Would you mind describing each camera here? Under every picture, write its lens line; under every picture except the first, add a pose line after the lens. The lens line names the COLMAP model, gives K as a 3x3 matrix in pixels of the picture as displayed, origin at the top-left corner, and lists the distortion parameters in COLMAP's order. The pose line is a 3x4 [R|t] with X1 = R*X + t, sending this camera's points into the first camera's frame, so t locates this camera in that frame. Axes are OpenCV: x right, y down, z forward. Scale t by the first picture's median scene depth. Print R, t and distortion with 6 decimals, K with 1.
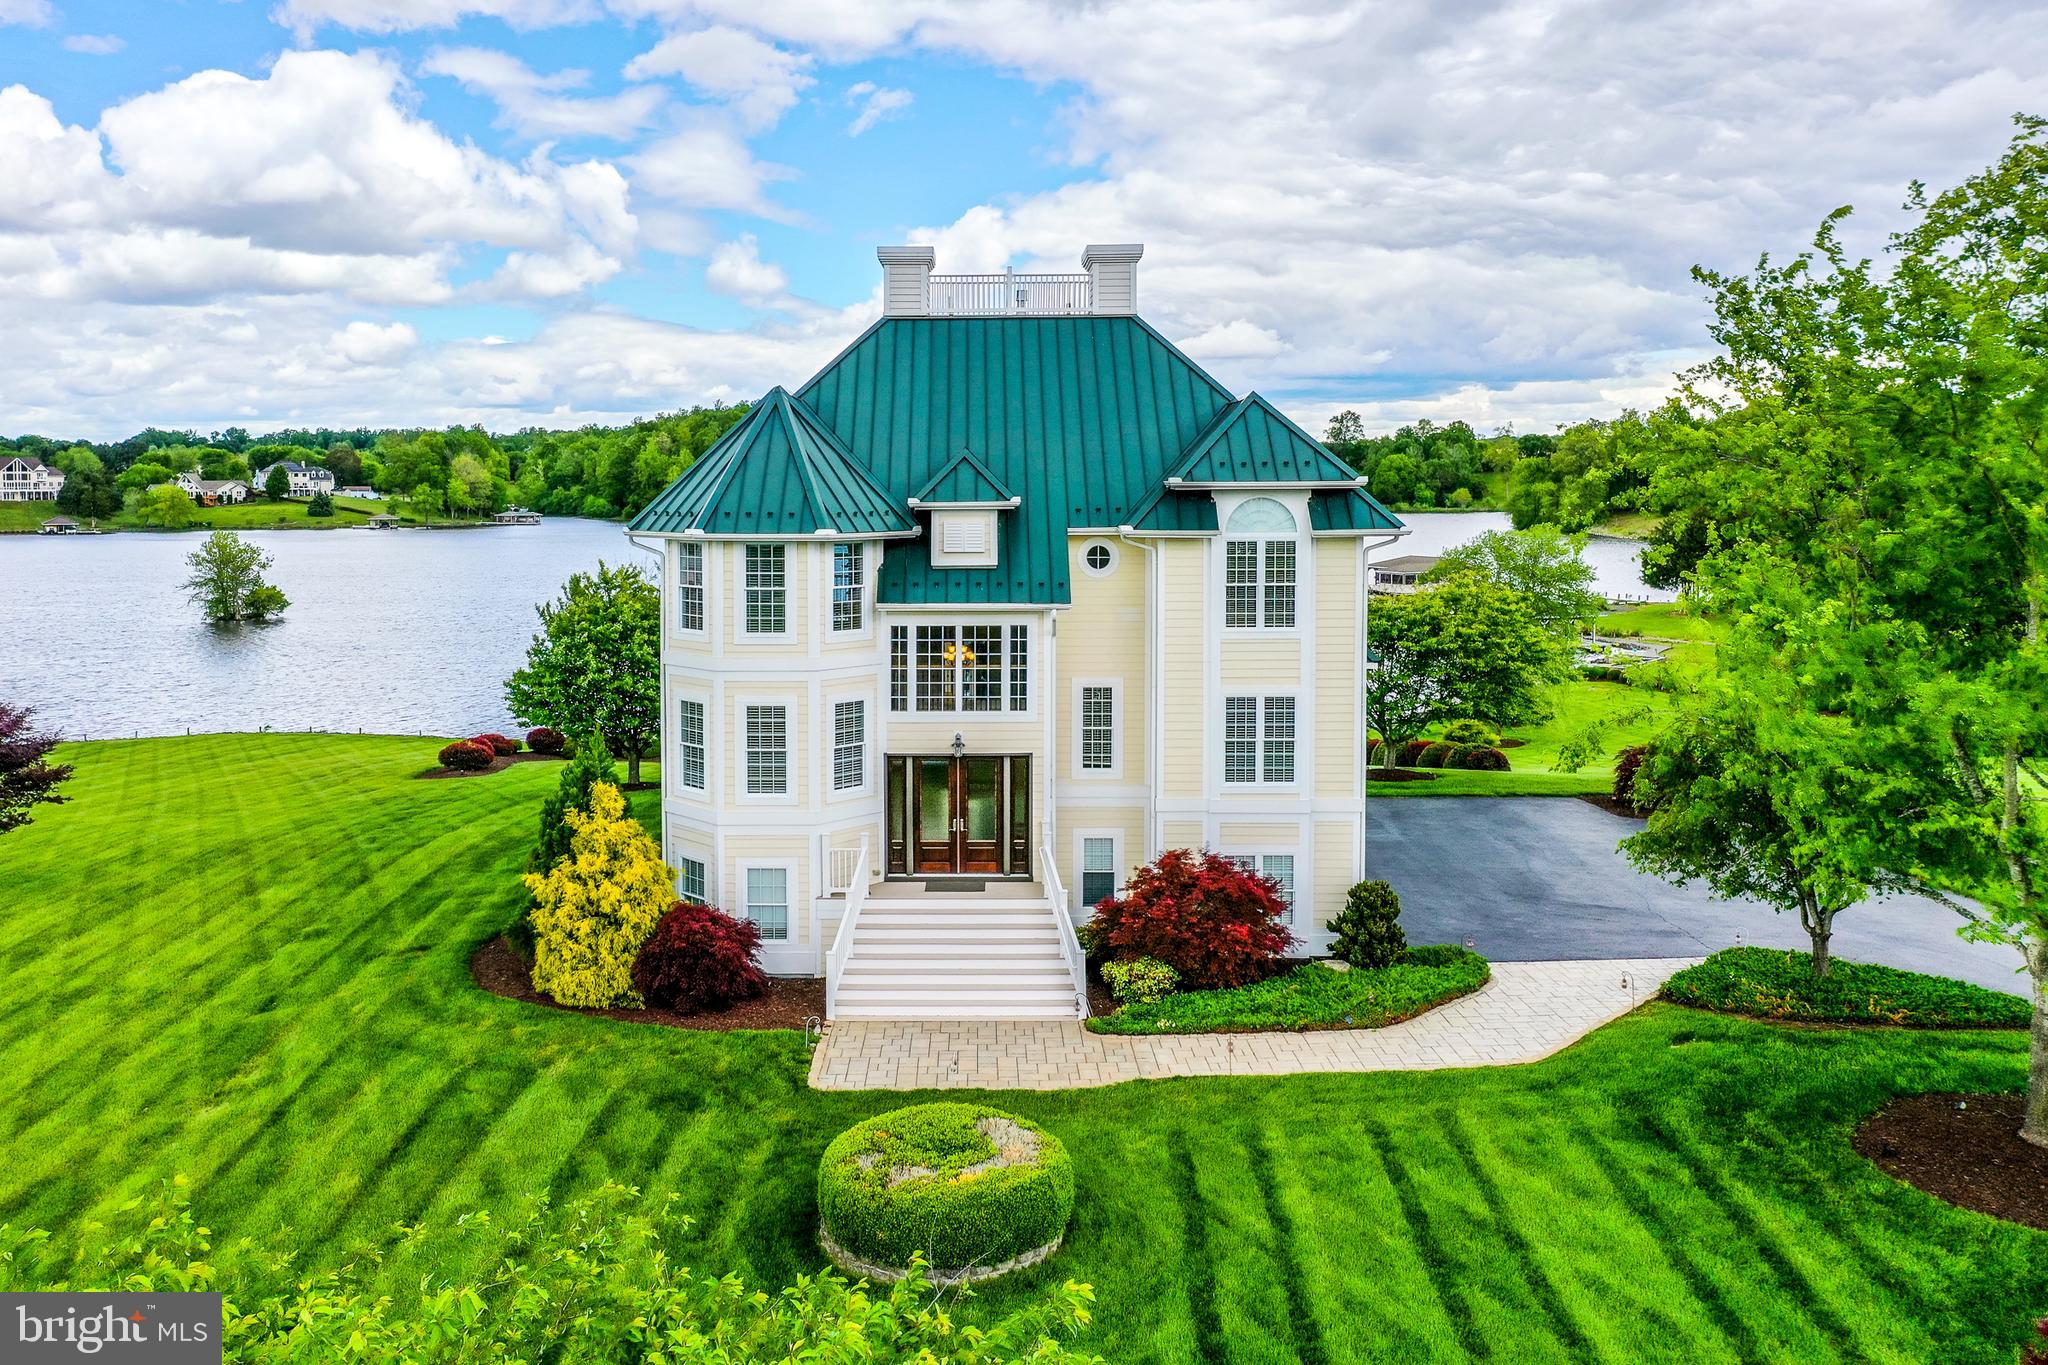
lens RADIAL K [[1619.6, 0, 946.5], [0, 1619.6, 539.4], [0, 0, 1]] dist [0.007419, 0.001632]
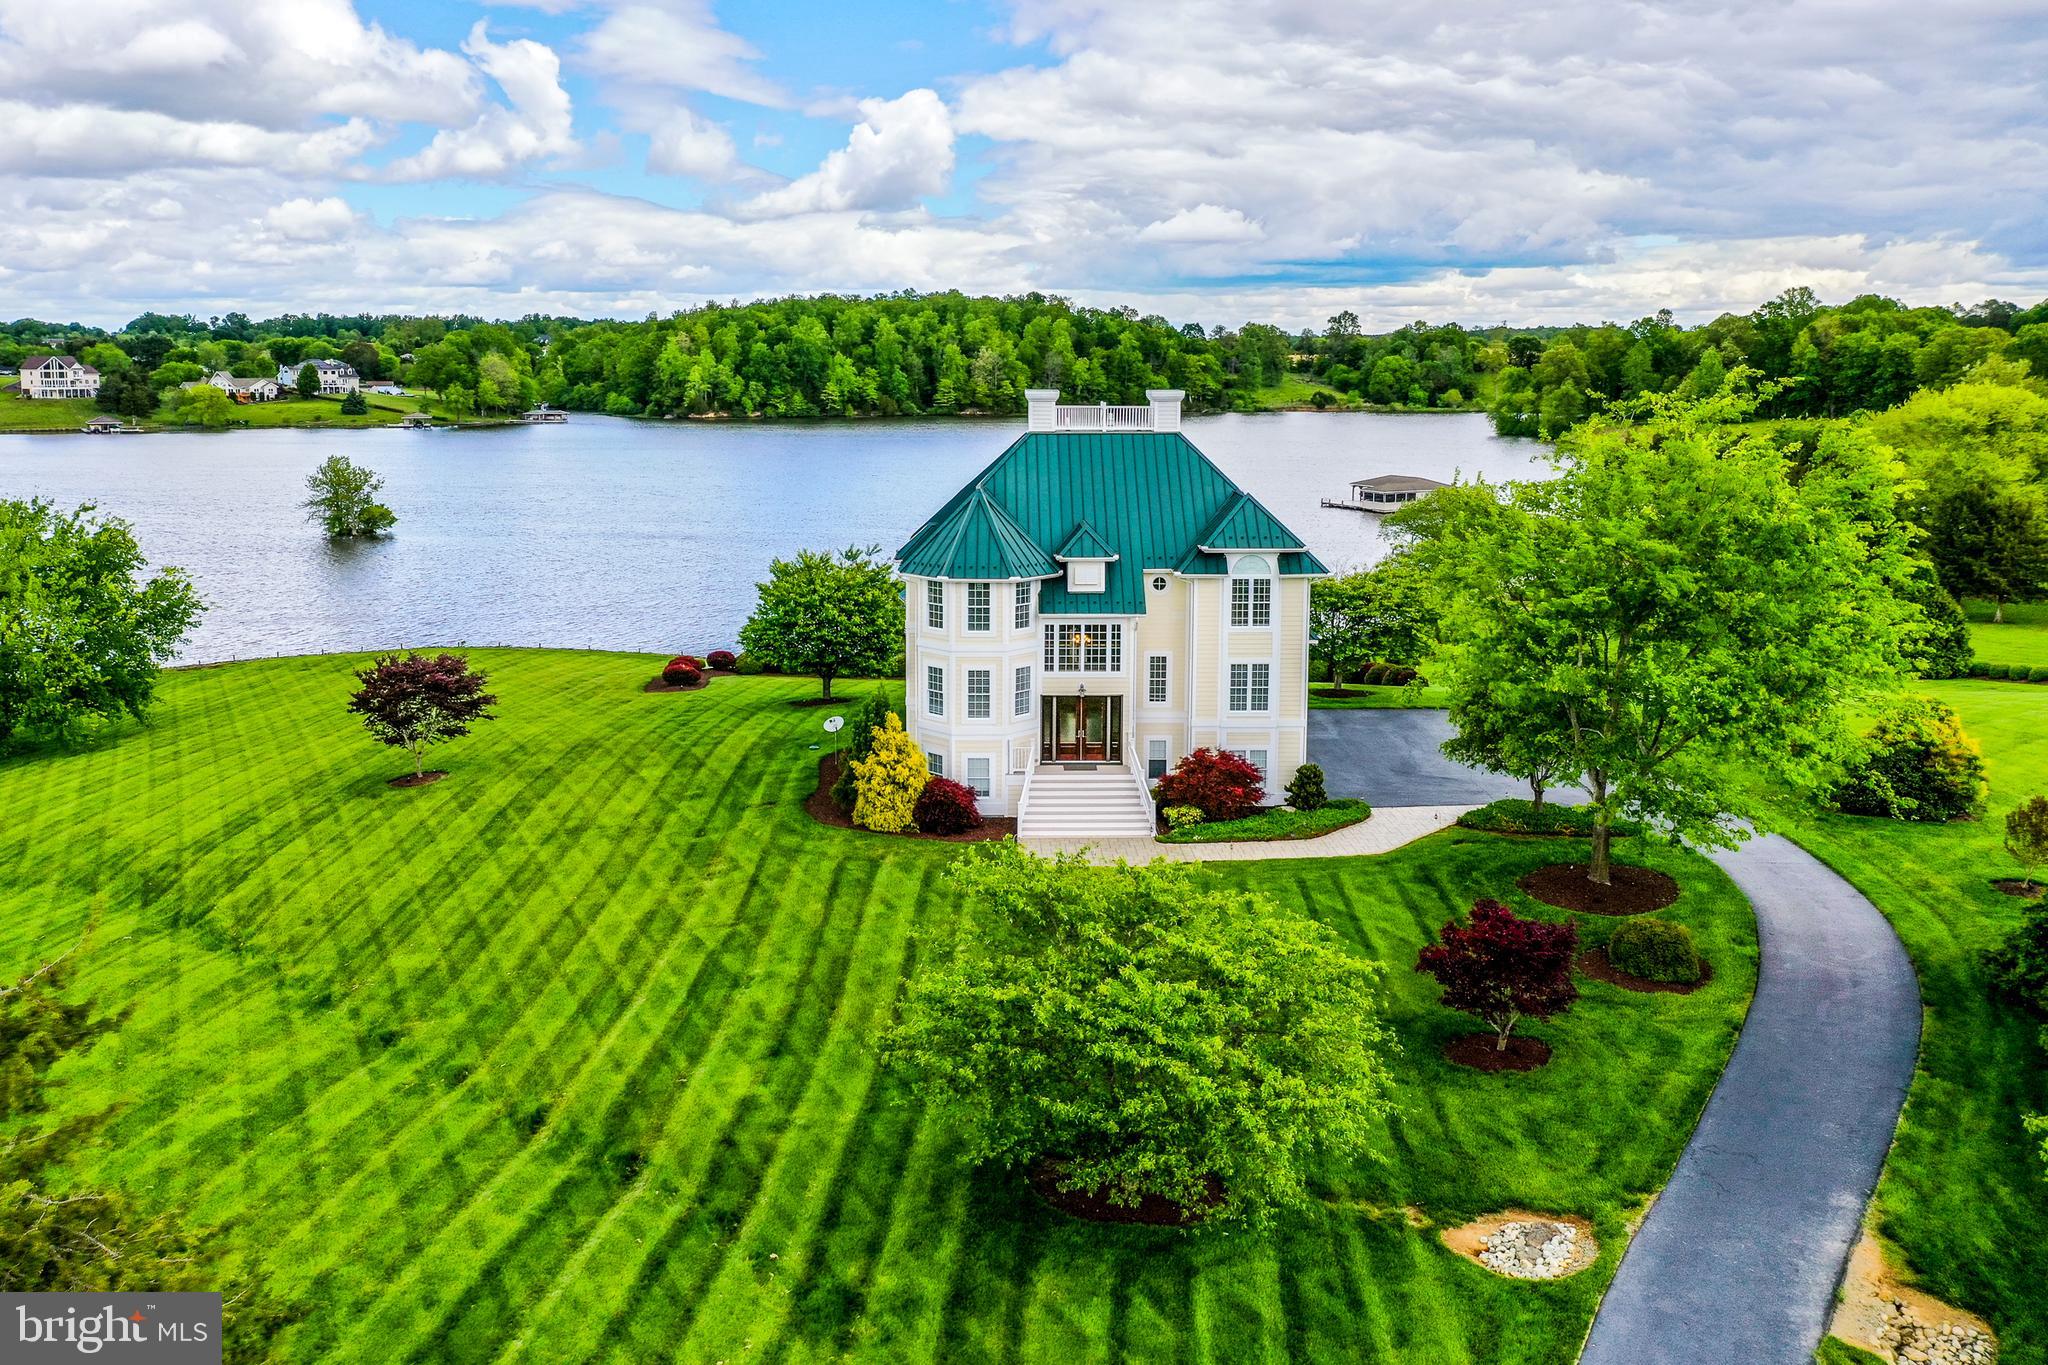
lens RADIAL K [[1614.1, 0, 999.4], [0, 1614.1, 556.5], [0, 0, 1]] dist [0.008942, -0.002085]
pose [[0.999510, 0.001452, 0.031281, -0.140801], [-0.003988, 0.996692, 0.081178, -0.166110], [-0.031060, -0.081263, 0.996209, -0.769279]]
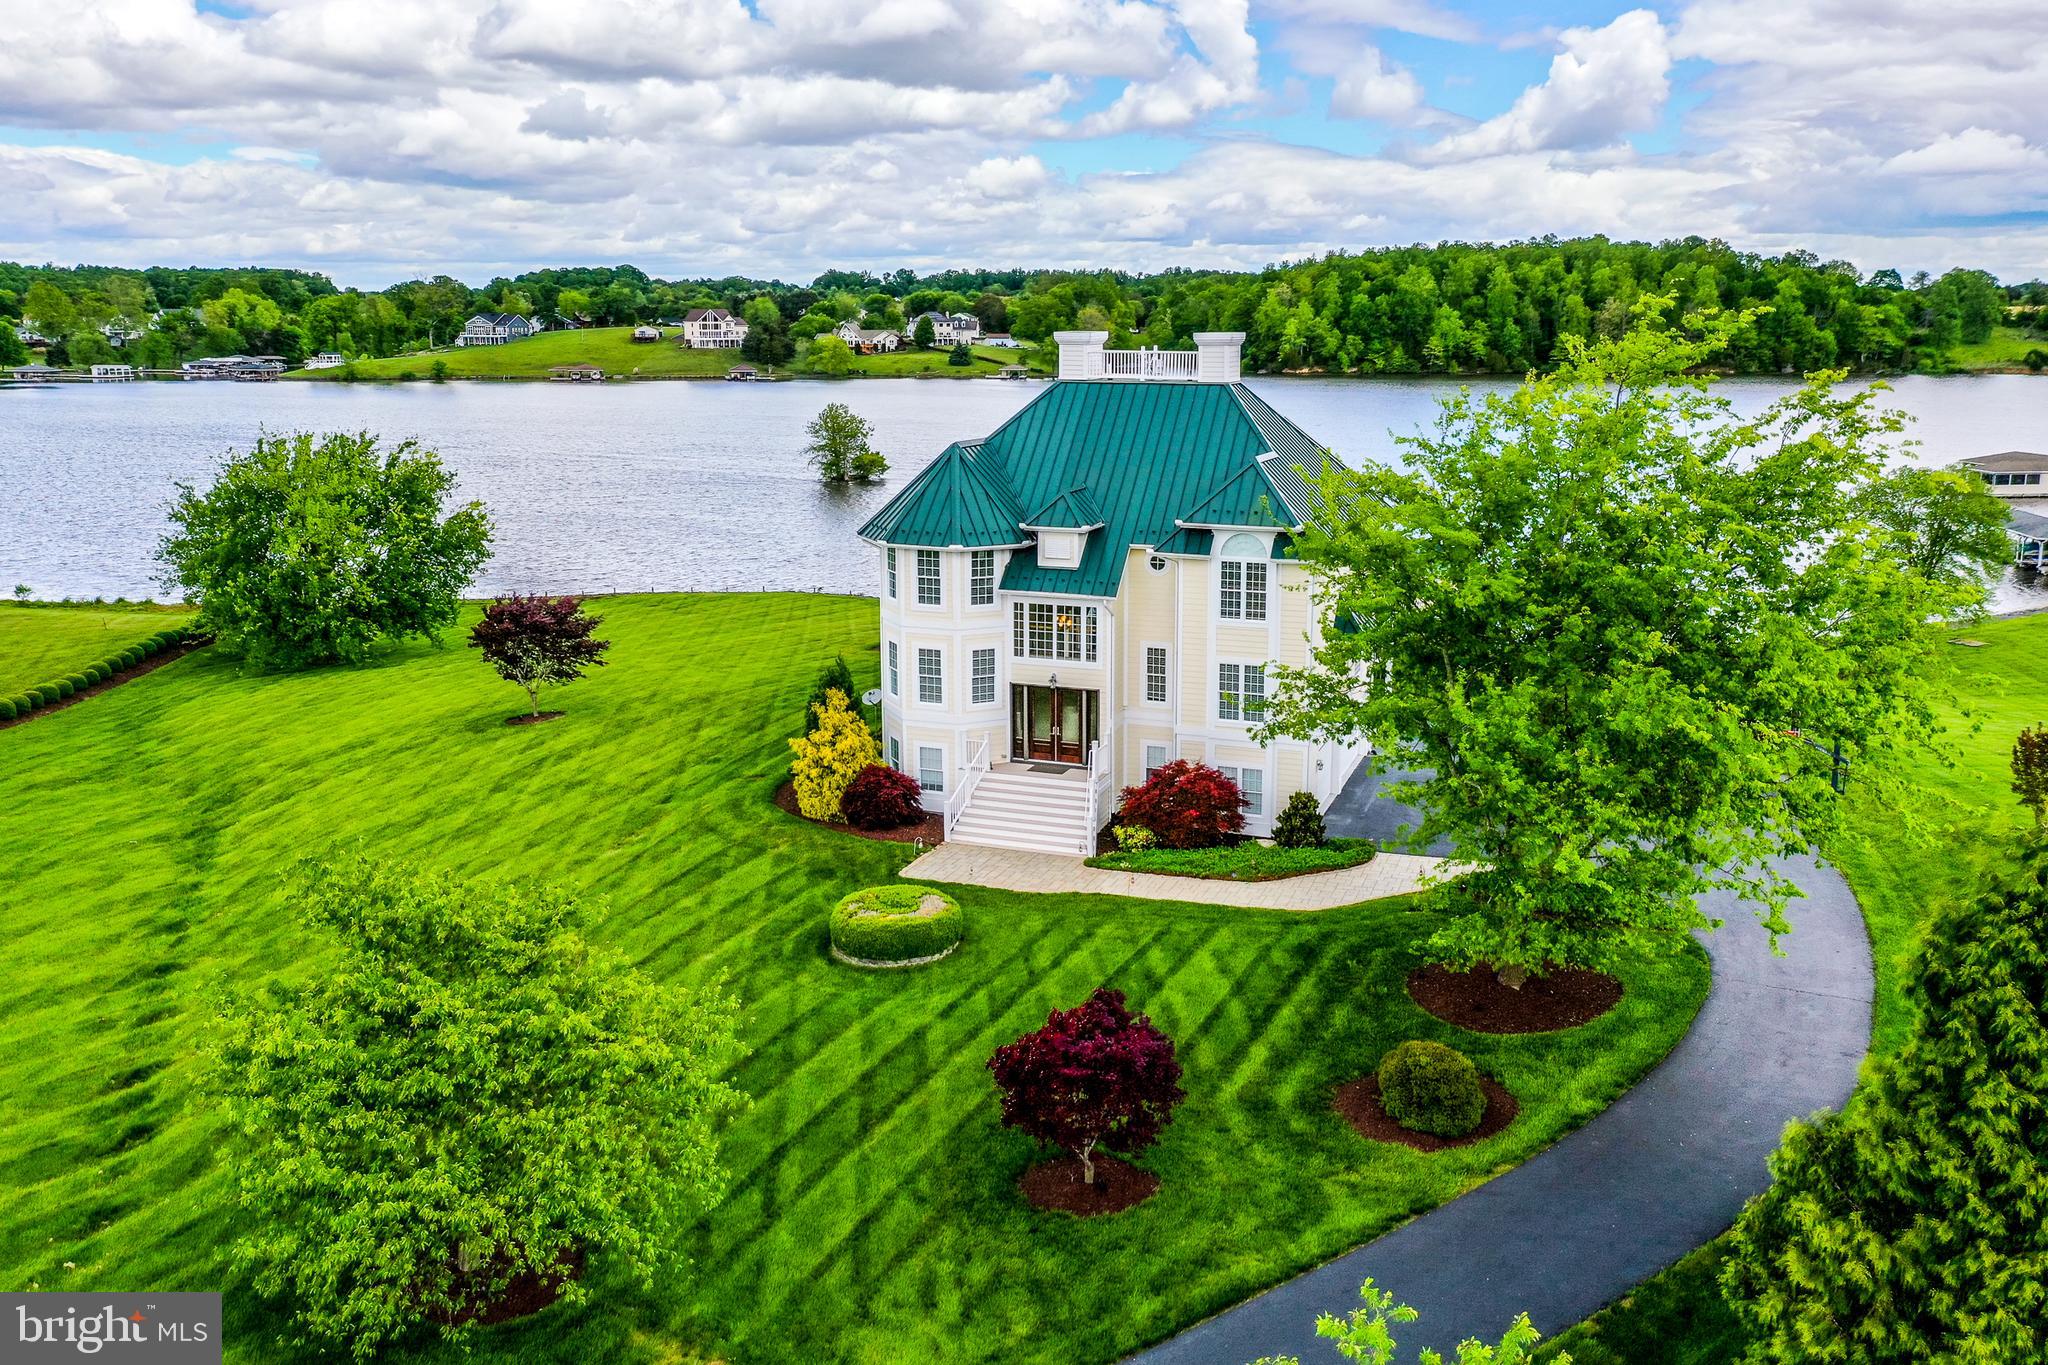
lens RADIAL K [[1655.2, 0, 1056.0], [0, 1655.2, 608.0], [0, 0, 1]] dist [0.012984, -0.005629]
pose [[0.947057, 0.061499, -0.315121, 0.507526], [-0.017905, 0.990072, 0.139414, -0.164442], [0.320567, -0.126390, 0.938756, -0.484001]]
